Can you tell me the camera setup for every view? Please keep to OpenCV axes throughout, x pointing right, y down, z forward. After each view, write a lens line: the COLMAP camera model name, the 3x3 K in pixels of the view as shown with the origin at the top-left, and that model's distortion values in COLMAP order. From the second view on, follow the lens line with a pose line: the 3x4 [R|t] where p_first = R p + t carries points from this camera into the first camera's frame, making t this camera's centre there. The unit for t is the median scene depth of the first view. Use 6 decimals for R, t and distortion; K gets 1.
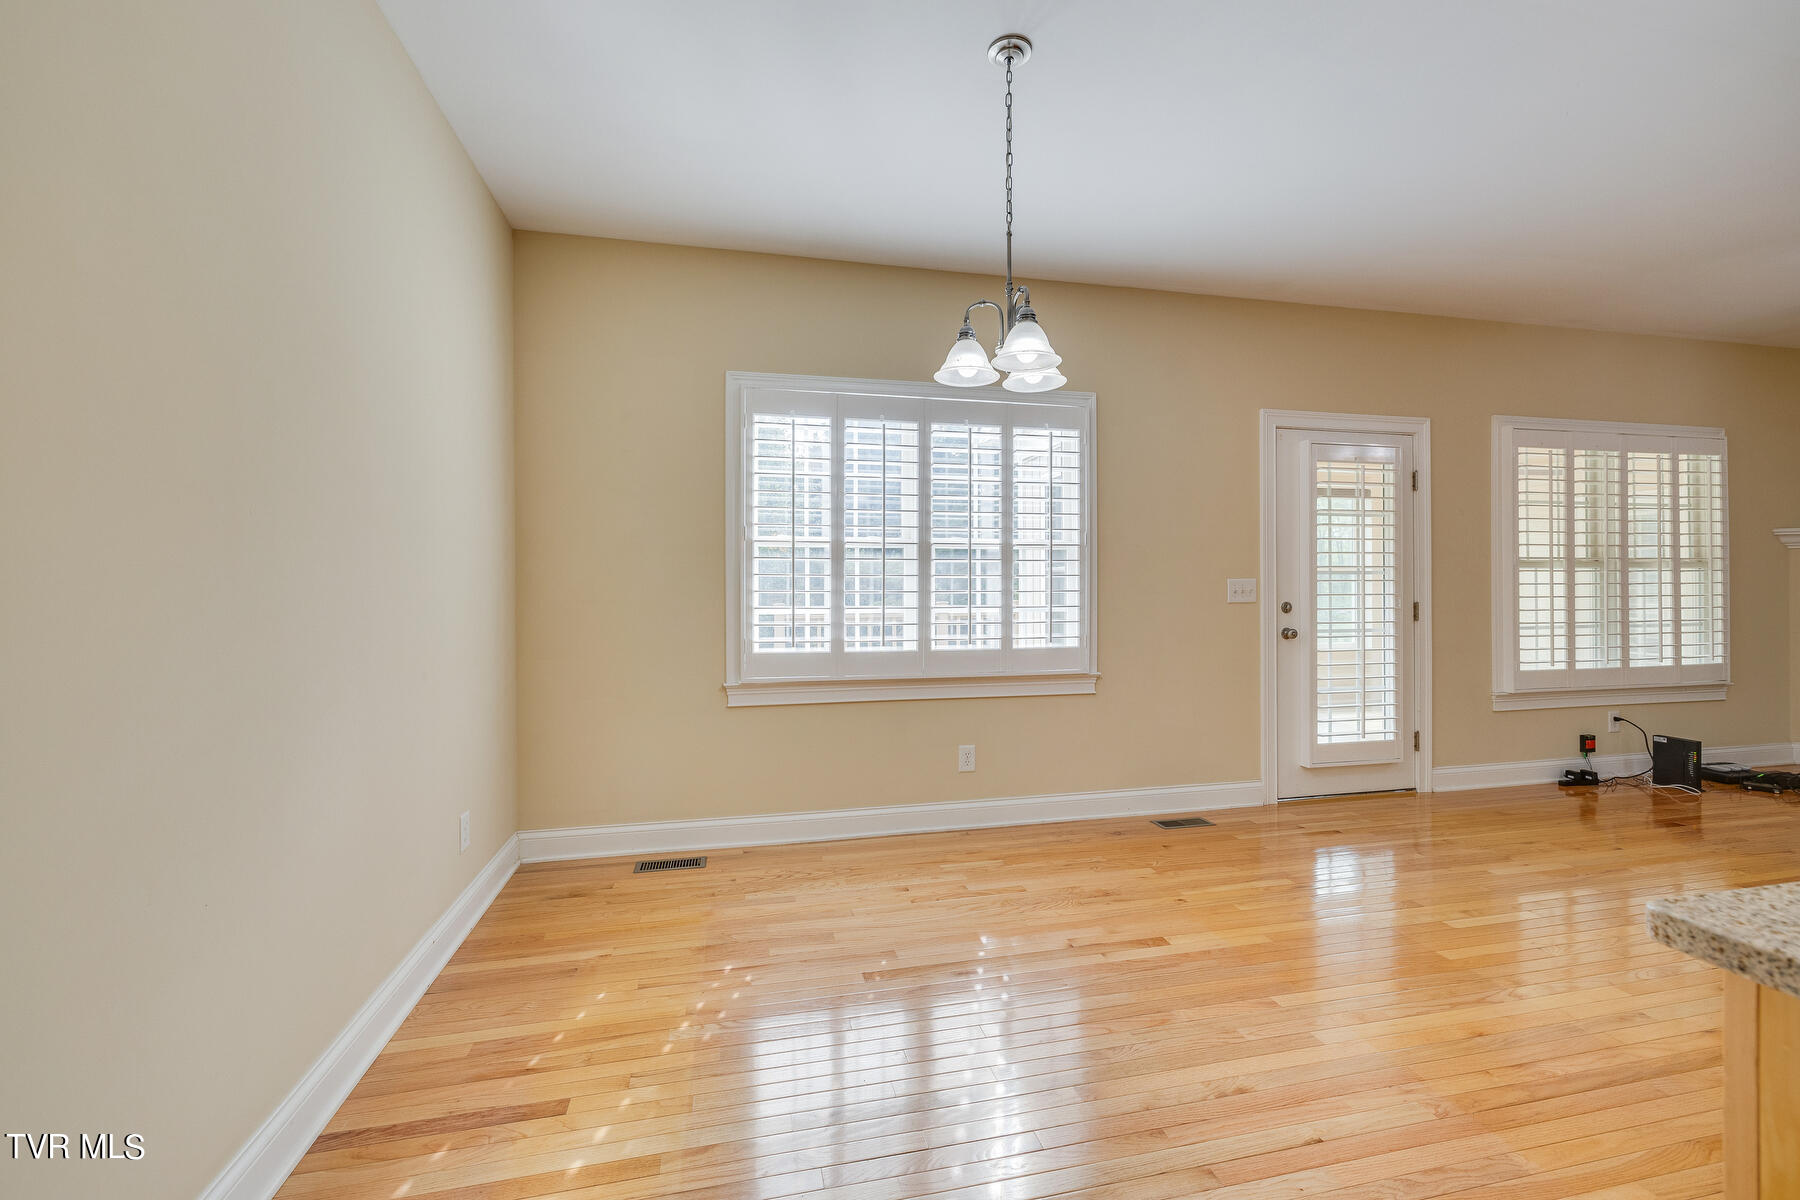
lens RADIAL K [[753.4, 0, 887.5], [0, 753.4, 597.1], [0, 0, 1]] dist [0.000157, 0.000009]
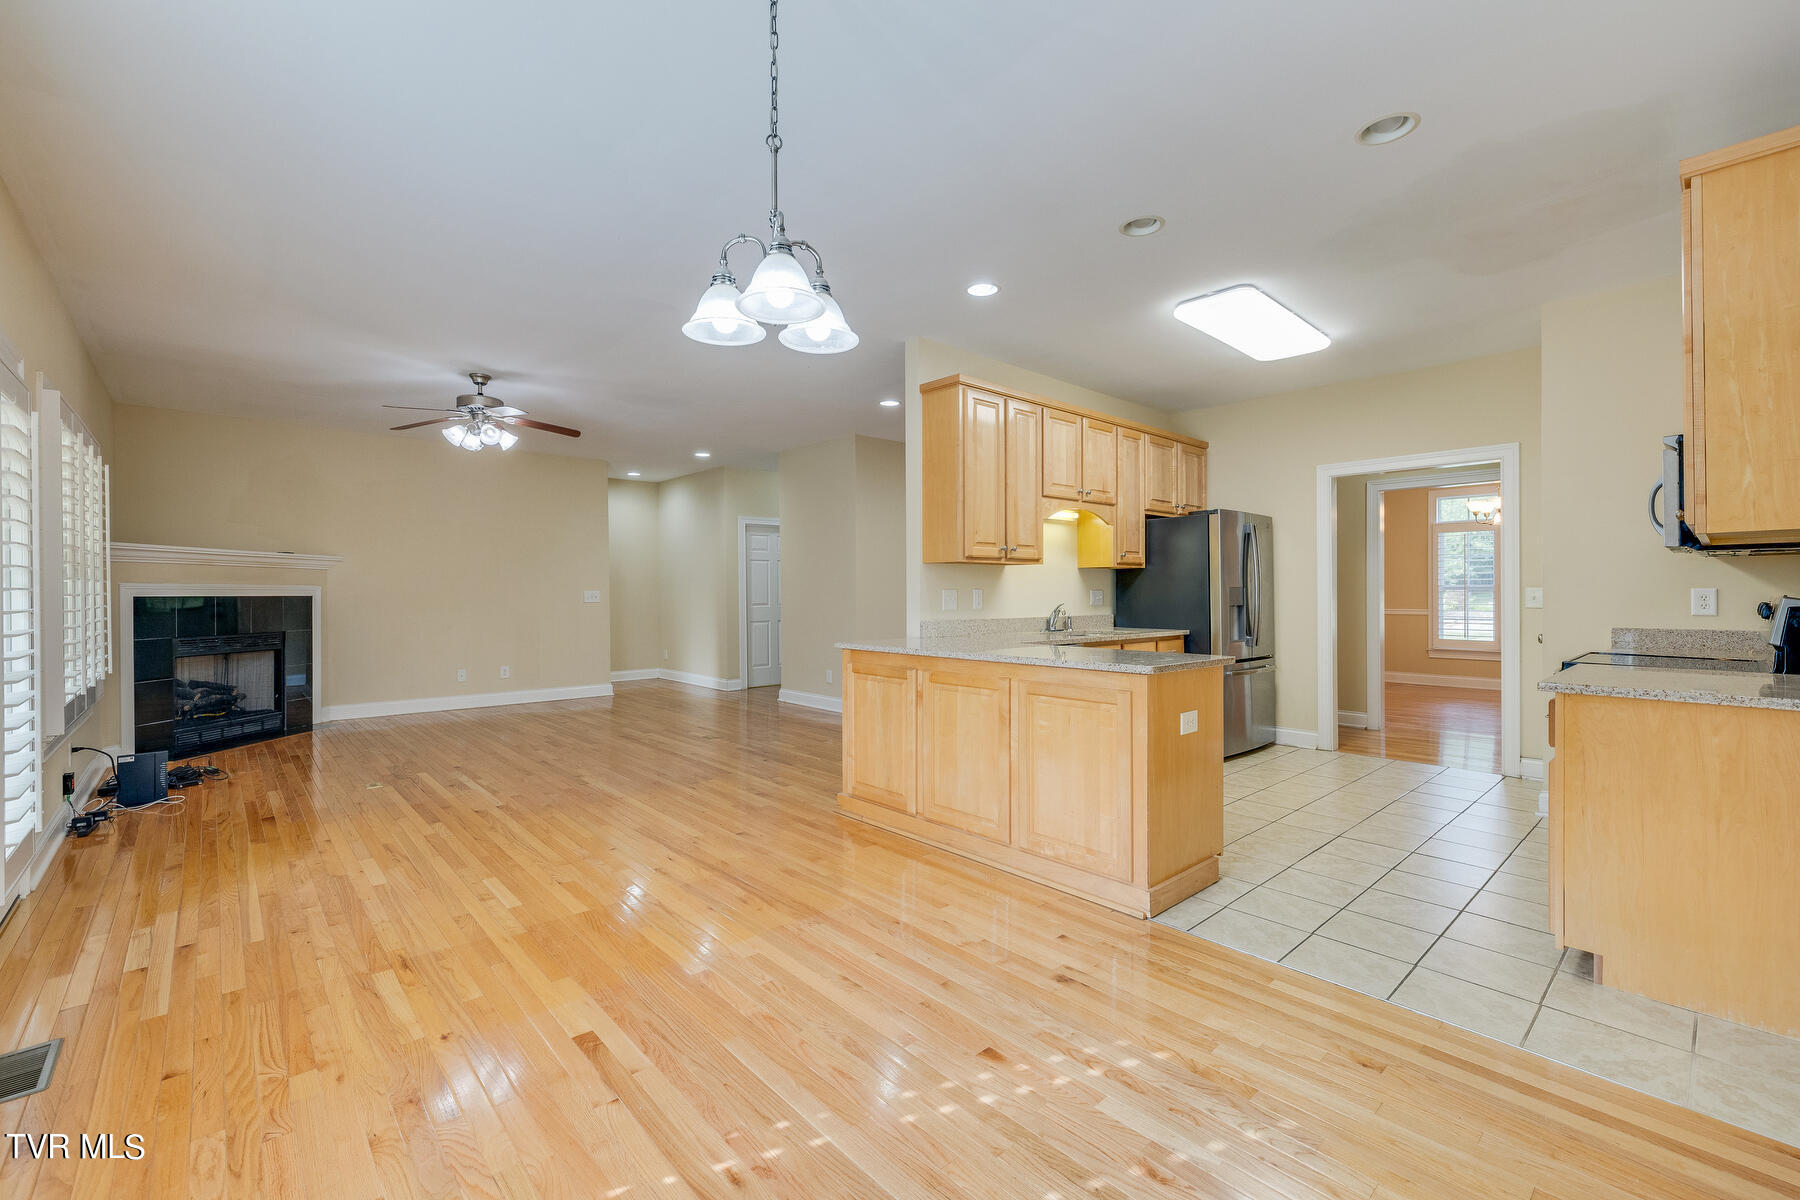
lens RADIAL K [[753.4, 0, 905.5], [0, 753.4, 590.3], [0, 0, 1]] dist [0.000157, 0.000009]
pose [[-0.509574, 0.002329, 0.860424, -0.342455], [0.014502, 0.999878, 0.005882, -0.017850], [-0.860305, 0.015475, -0.509545, 0.734632]]
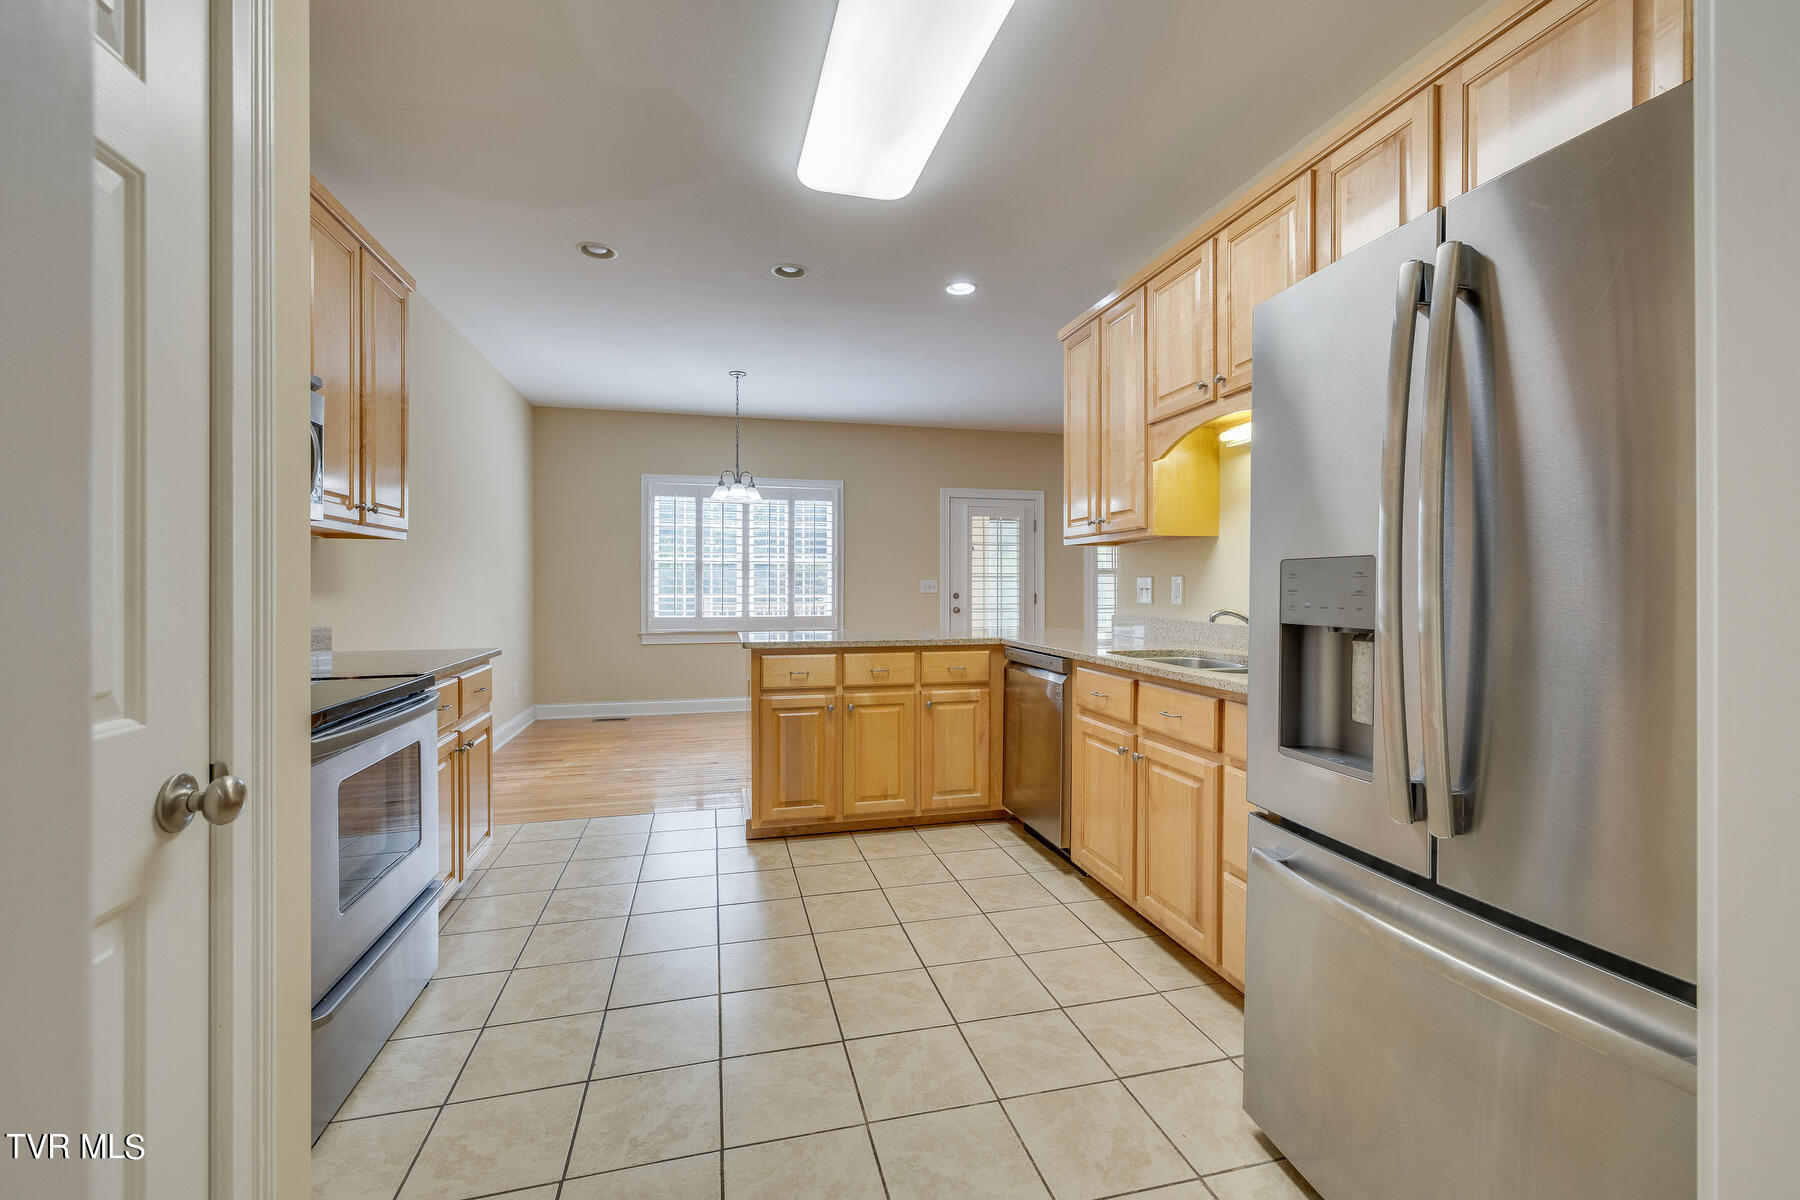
lens RADIAL K [[753.4, 0, 896.5], [0, 753.4, 589.4], [0, 0, 1]] dist [0.000157, 0.000009]
pose [[0.999566, 0.005002, 0.029030, 0.357861], [-0.005075, 0.999984, 0.002453, -0.006033], [-0.029017, -0.002600, 0.999576, -0.890224]]
